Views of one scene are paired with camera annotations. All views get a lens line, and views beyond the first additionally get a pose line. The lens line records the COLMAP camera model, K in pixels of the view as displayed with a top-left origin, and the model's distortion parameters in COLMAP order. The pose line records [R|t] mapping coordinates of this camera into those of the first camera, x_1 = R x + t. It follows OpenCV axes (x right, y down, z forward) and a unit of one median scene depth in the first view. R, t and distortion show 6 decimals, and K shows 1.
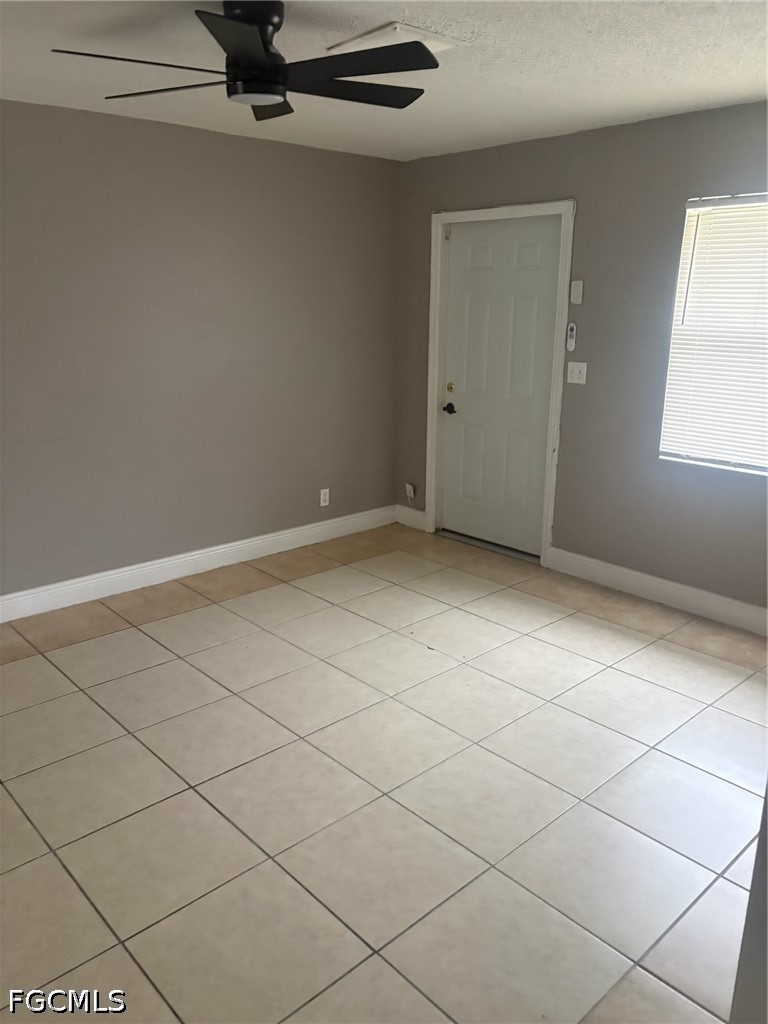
lens RADIAL K [[784.5, 0, 385.5], [0, 784.5, 512.7], [0, 0, 1]] dist [0.043952, -0.011931]
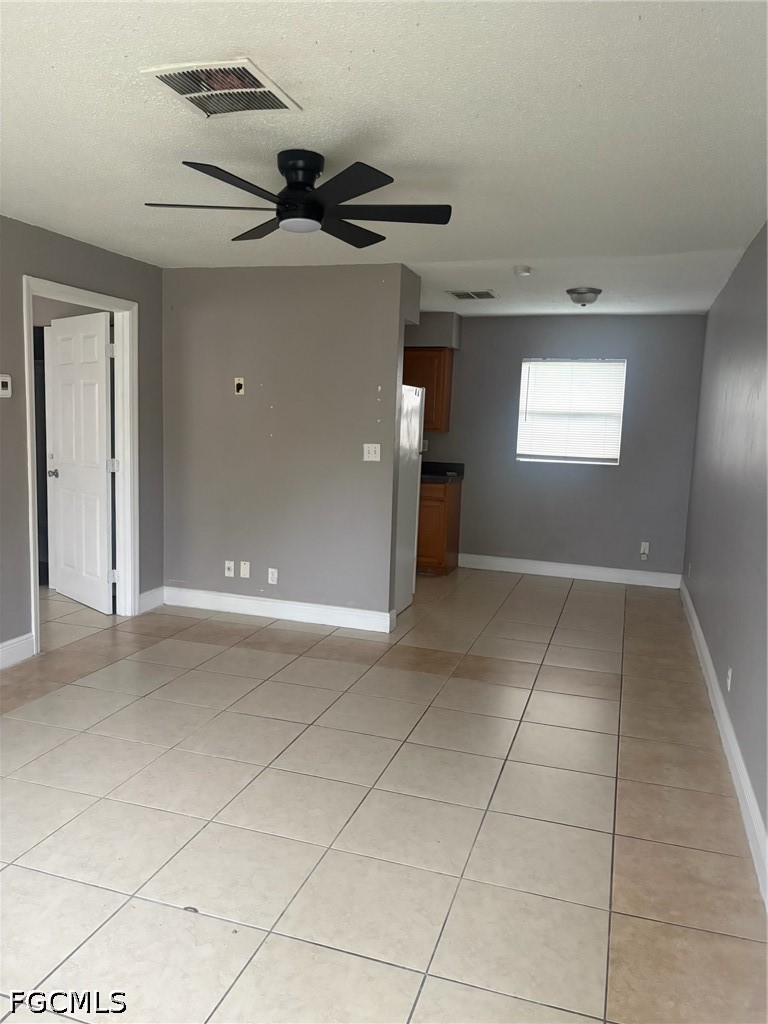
lens RADIAL K [[784.5, 0, 379.8], [0, 784.5, 512.9], [0, 0, 1]] dist [0.043952, -0.011931]
pose [[-0.877215, 0.034296, -0.478870, 0.266842], [-0.155476, 0.923400, 0.350940, -0.448223], [0.454225, 0.382303, -0.804689, 1.776345]]
